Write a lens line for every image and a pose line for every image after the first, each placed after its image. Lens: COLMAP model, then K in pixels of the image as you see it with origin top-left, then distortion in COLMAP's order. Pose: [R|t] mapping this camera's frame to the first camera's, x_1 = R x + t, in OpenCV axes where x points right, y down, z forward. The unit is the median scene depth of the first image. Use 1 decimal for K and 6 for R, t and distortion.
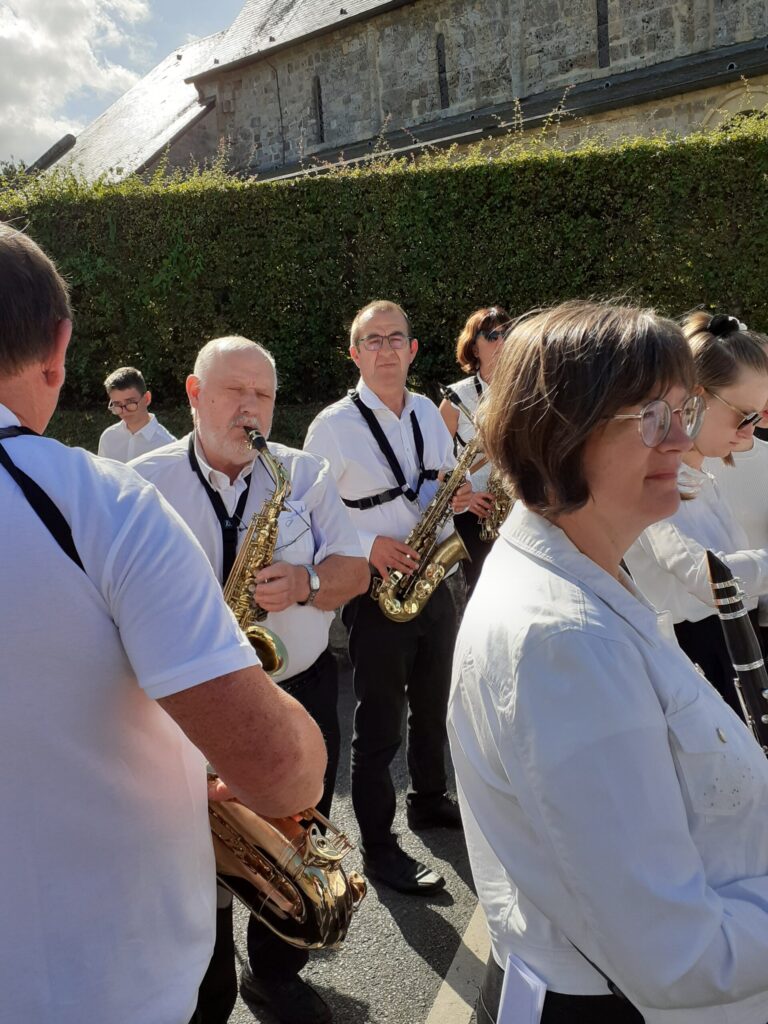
lens RADIAL K [[924.1, 0, 398.5], [0, 924.1, 508.4], [0, 0, 1]] dist [0.056985, -0.089609]
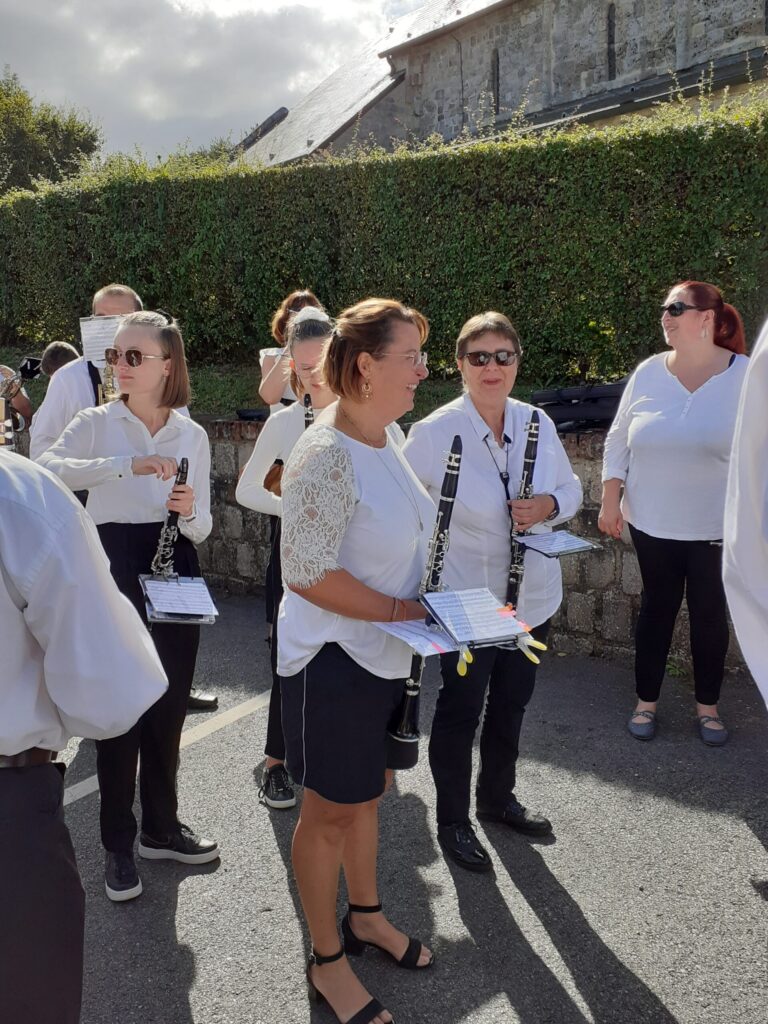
lens RADIAL K [[924.1, 0, 422.8], [0, 924.1, 496.9], [0, 0, 1]] dist [0.056985, -0.089609]
pose [[0.975338, 0.075772, -0.207301, 0.275704], [-0.071147, 0.997024, 0.029688, -0.001262], [0.208933, -0.014207, 0.977827, -0.063110]]
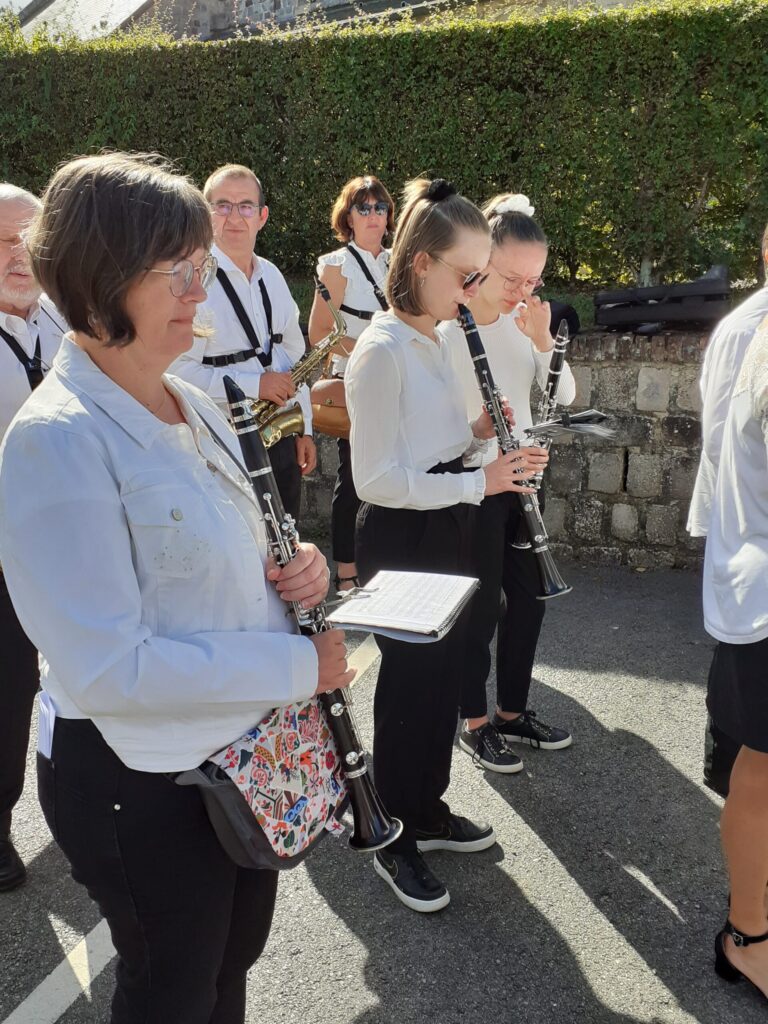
lens RADIAL K [[924.1, 0, 386.8], [0, 924.1, 483.3], [0, 0, 1]] dist [0.056985, -0.089609]
pose [[0.999199, 0.039495, -0.006457, 0.075894], [-0.038651, 0.994217, 0.100195, 0.007732], [0.010377, -0.099865, 0.994947, -0.027403]]
